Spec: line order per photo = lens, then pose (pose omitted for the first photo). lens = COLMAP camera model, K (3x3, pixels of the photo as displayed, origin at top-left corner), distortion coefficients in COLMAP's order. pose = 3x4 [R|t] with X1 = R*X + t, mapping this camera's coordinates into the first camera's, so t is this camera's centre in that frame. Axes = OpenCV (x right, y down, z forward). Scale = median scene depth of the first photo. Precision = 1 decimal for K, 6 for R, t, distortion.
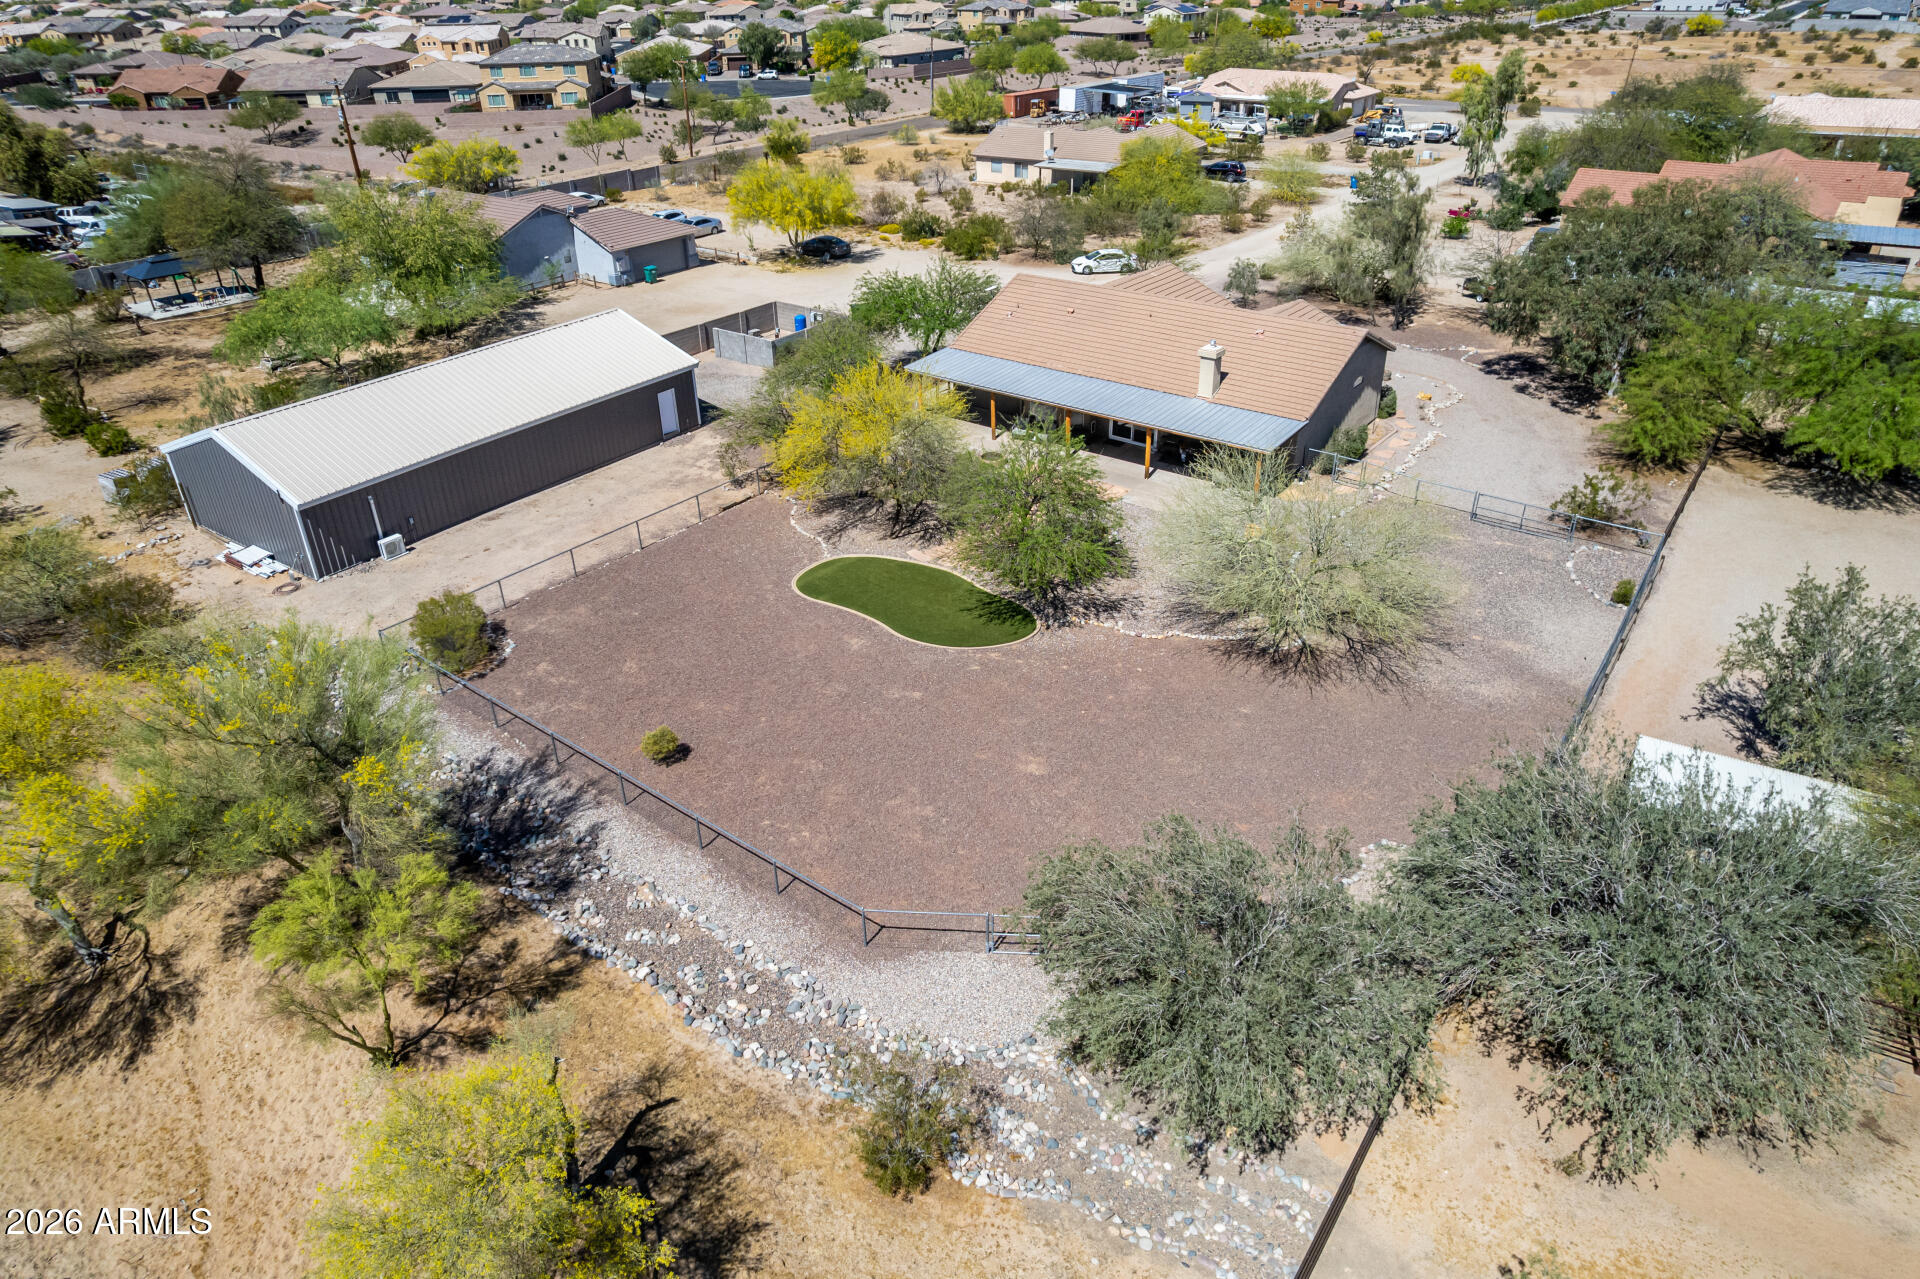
lens RADIAL K [[1235.8, 0, 965.7], [0, 1235.8, 646.9], [0, 0, 1]] dist [-0.079532, 0.075872]
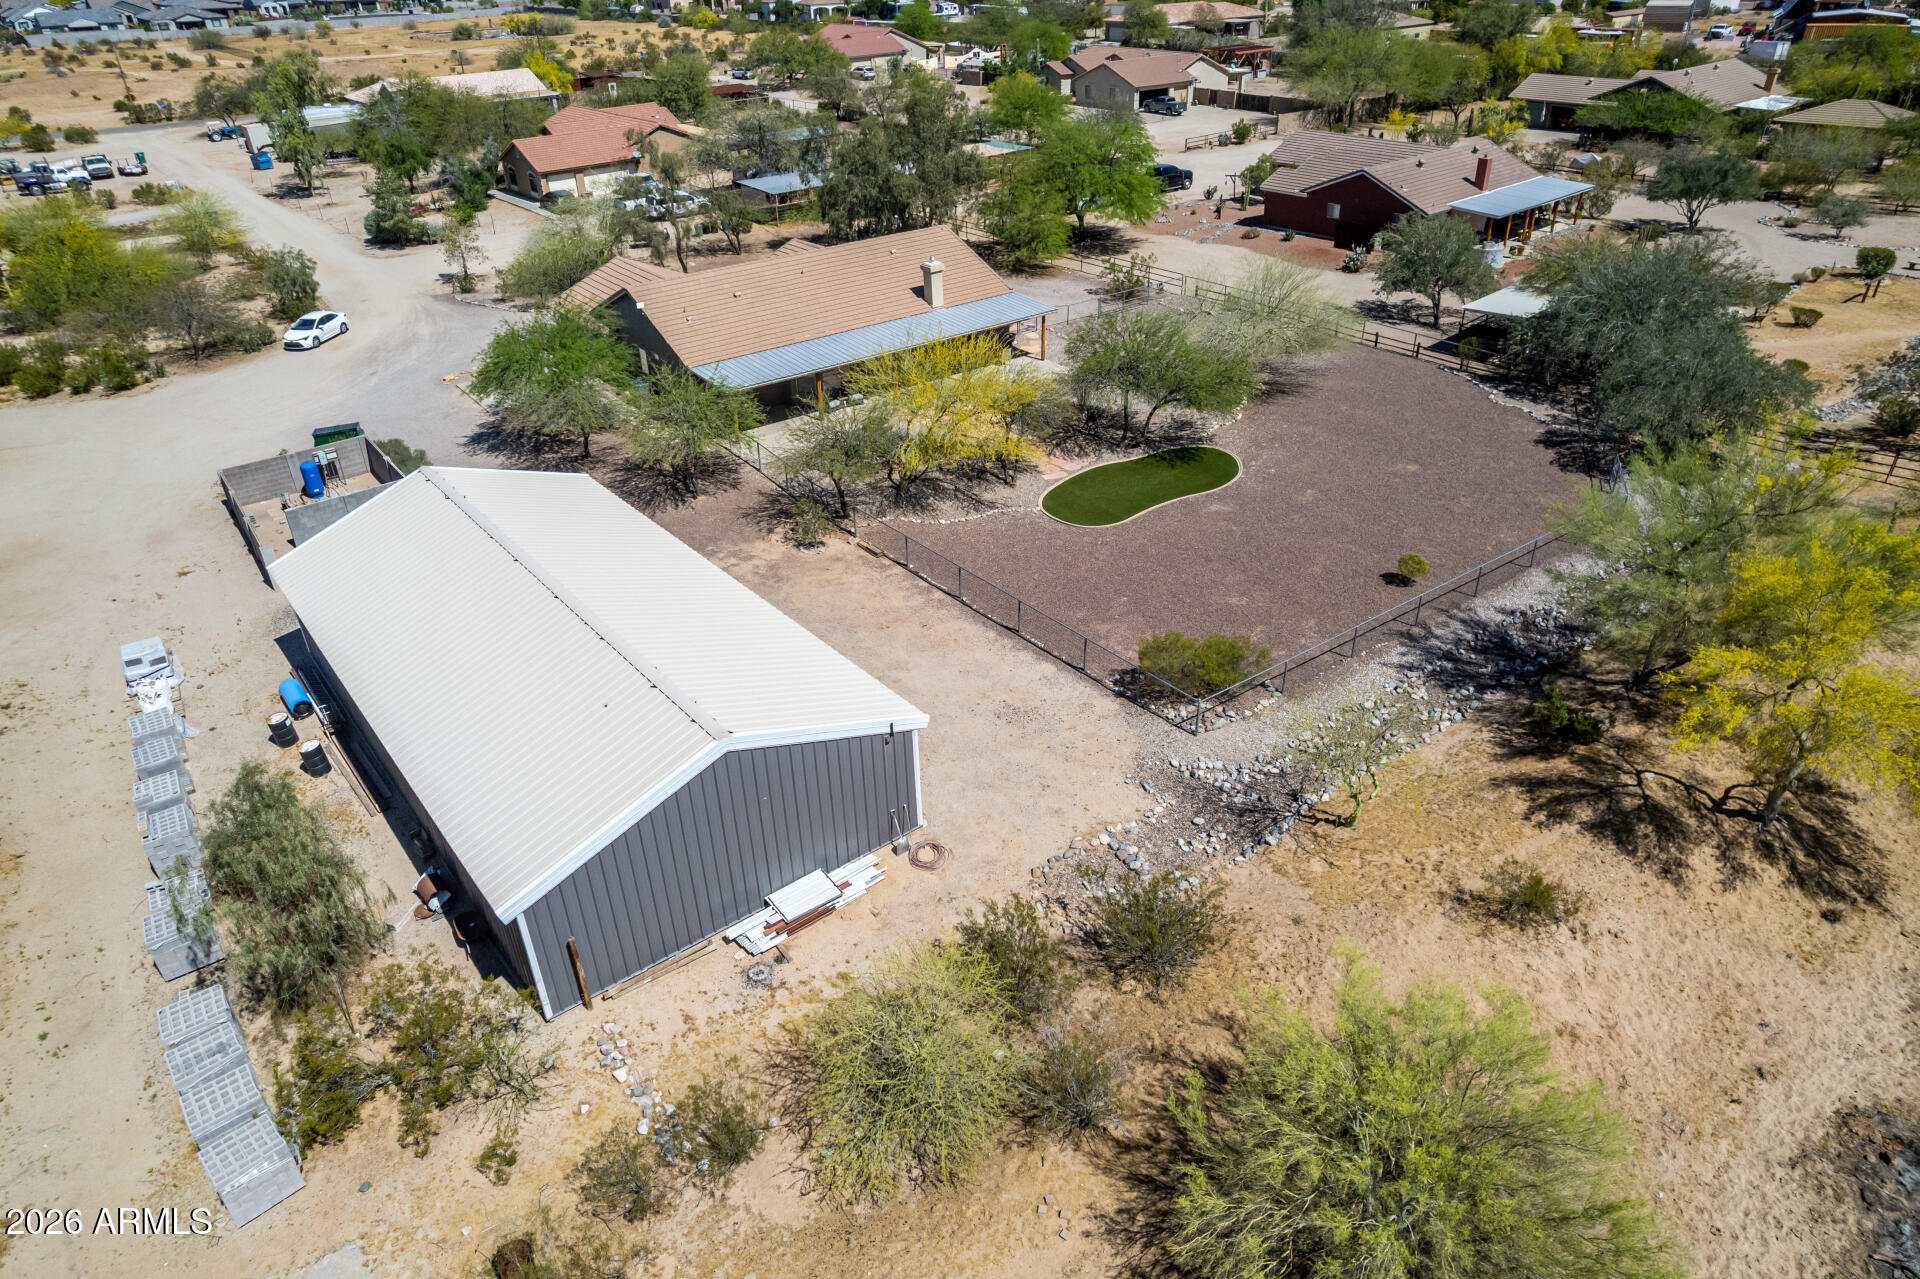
lens RADIAL K [[1235.8, 0, 965.7], [0, 1235.8, 646.9], [0, 0, 1]] dist [-0.079532, 0.075872]
pose [[0.268476, -0.489849, 0.829439, -0.833182], [0.500343, 0.806701, 0.314468, -0.269029], [-0.823151, 0.330577, 0.461673, 0.502060]]
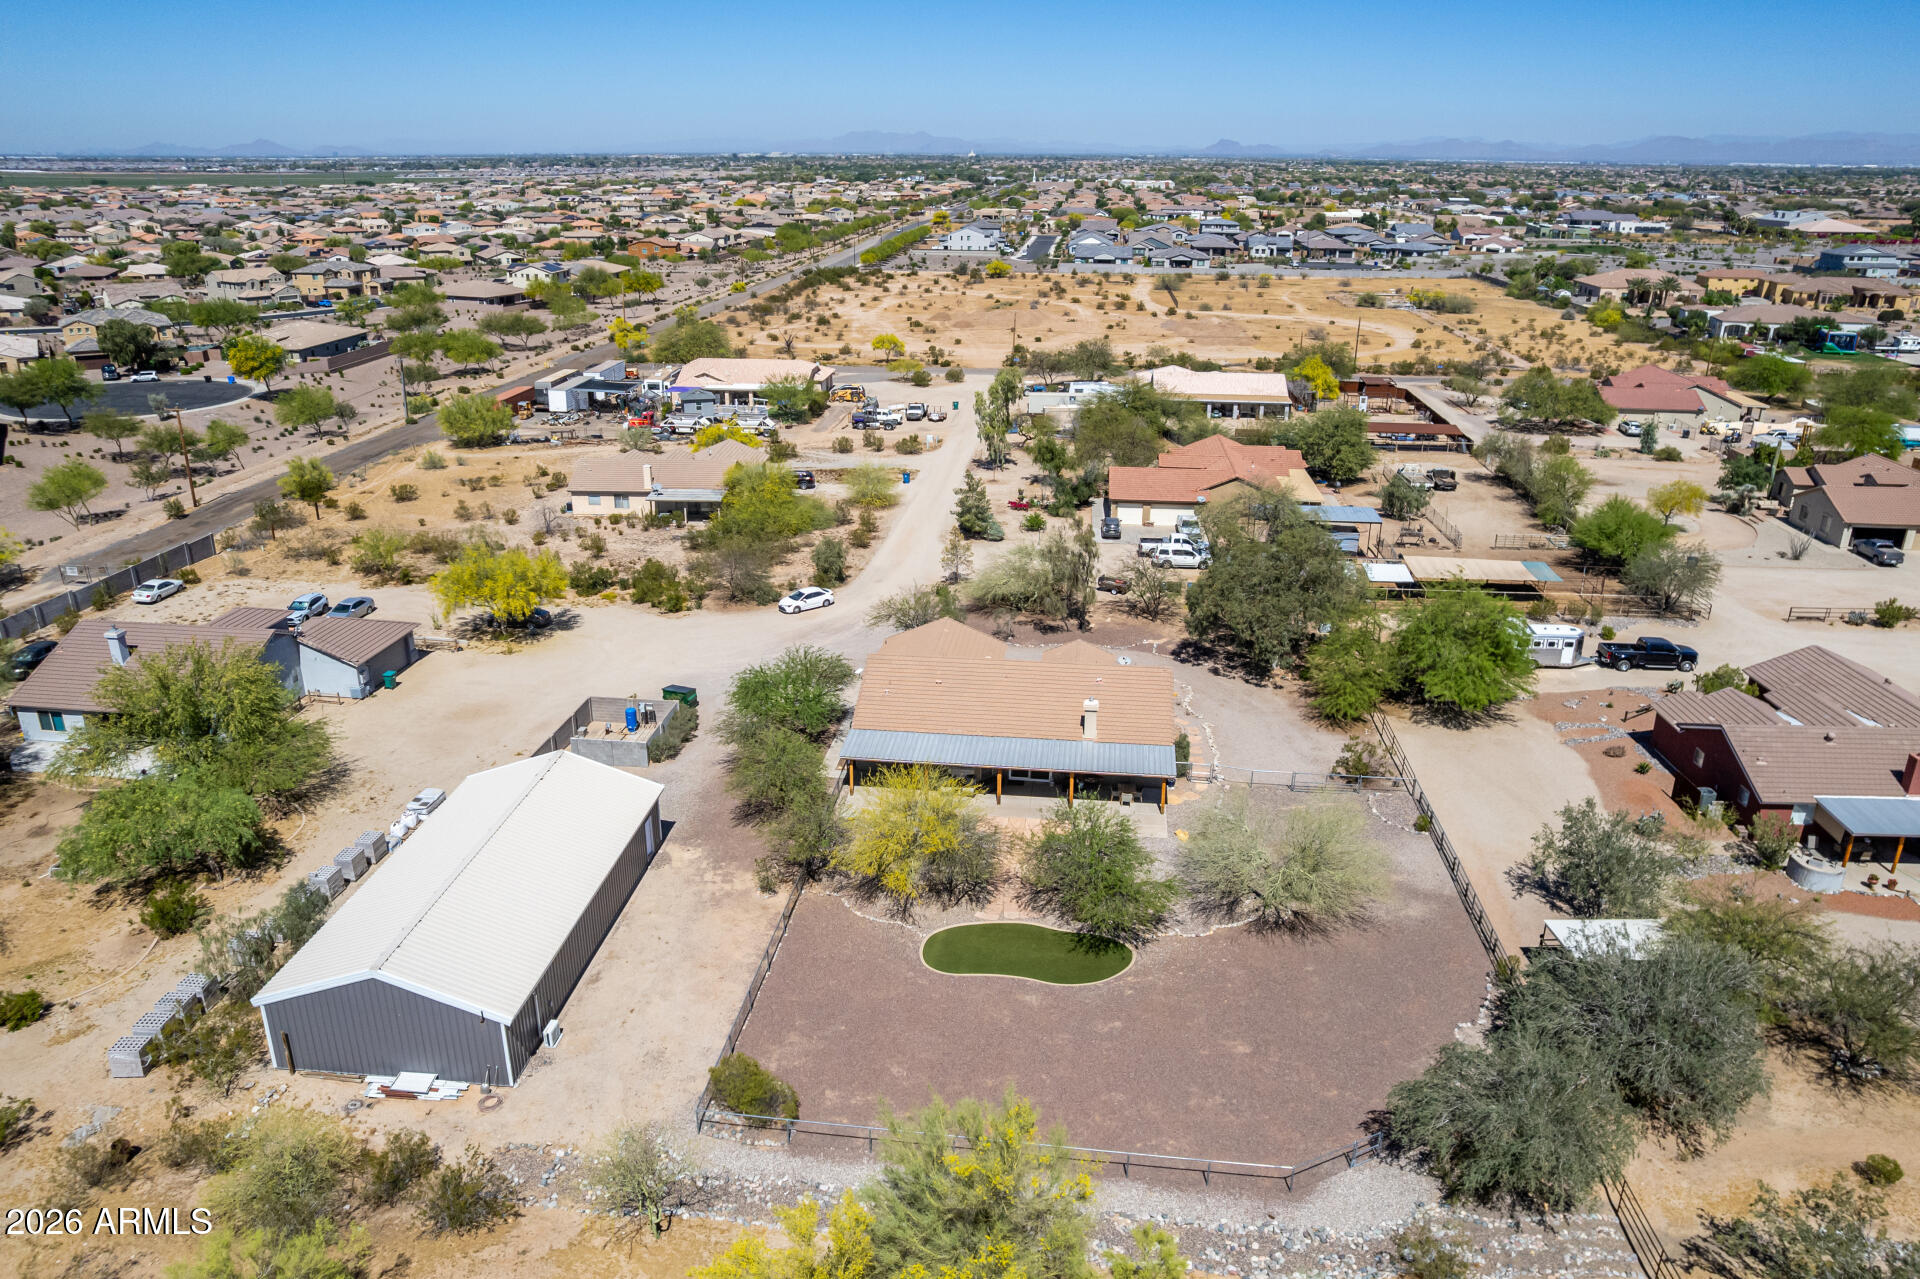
lens RADIAL K [[1346.9, 0, 963.2], [0, 1346.9, 614.8], [0, 0, 1]] dist [-0.046254, -0.002197]
pose [[0.859891, -0.149135, 0.488207, -0.556652], [0.238207, 0.963090, -0.125361, -0.166389], [-0.451491, 0.224091, 0.863677, -0.201521]]
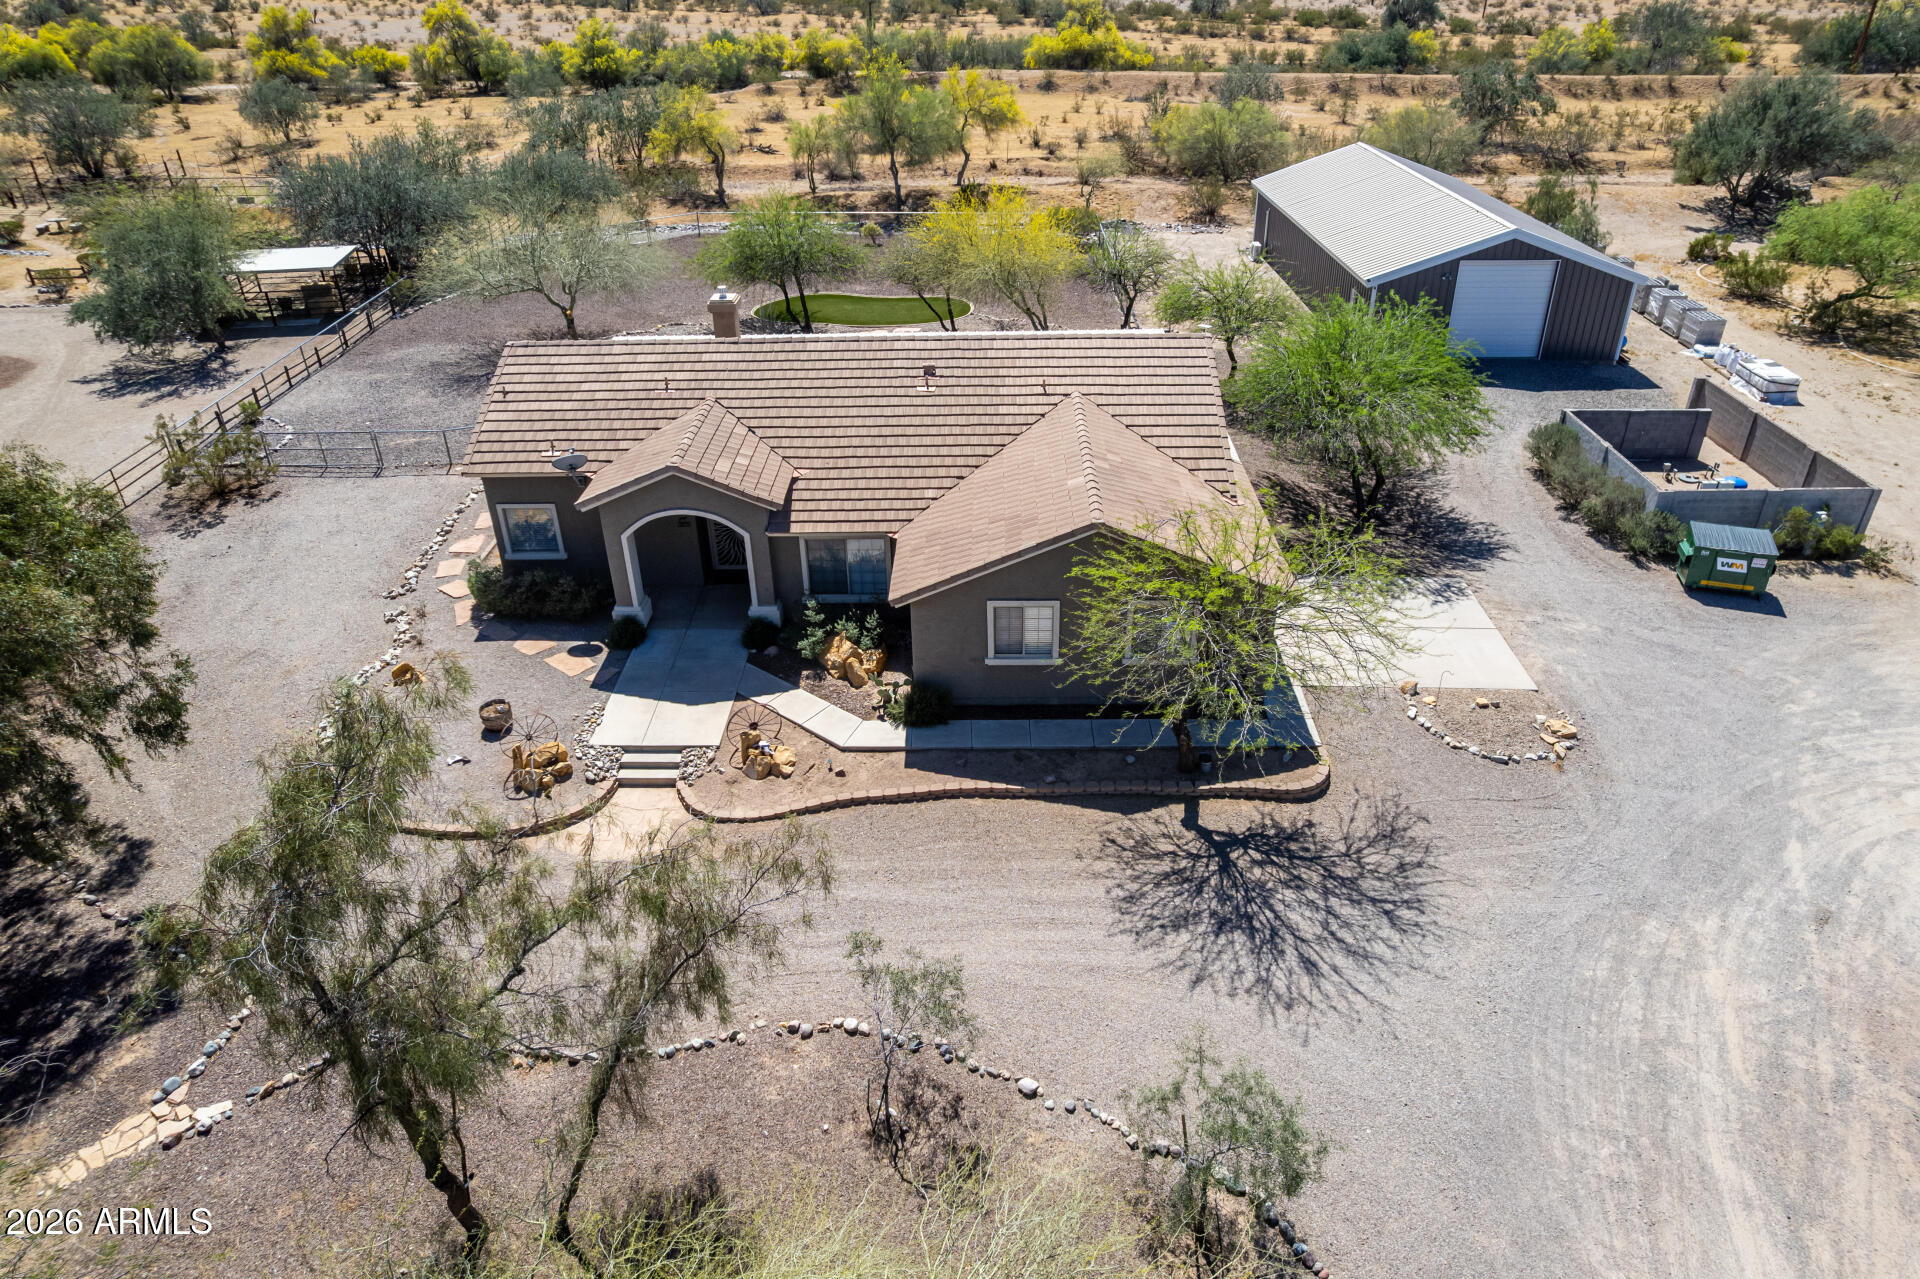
lens RADIAL K [[1235.8, 0, 965.7], [0, 1235.8, 646.9], [0, 0, 1]] dist [-0.079532, 0.075872]
pose [[-0.813093, 0.321245, -0.485471, 0.448319], [-0.265870, 0.536967, 0.800612, -0.666420], [0.517874, 0.780044, -0.351194, 1.331121]]
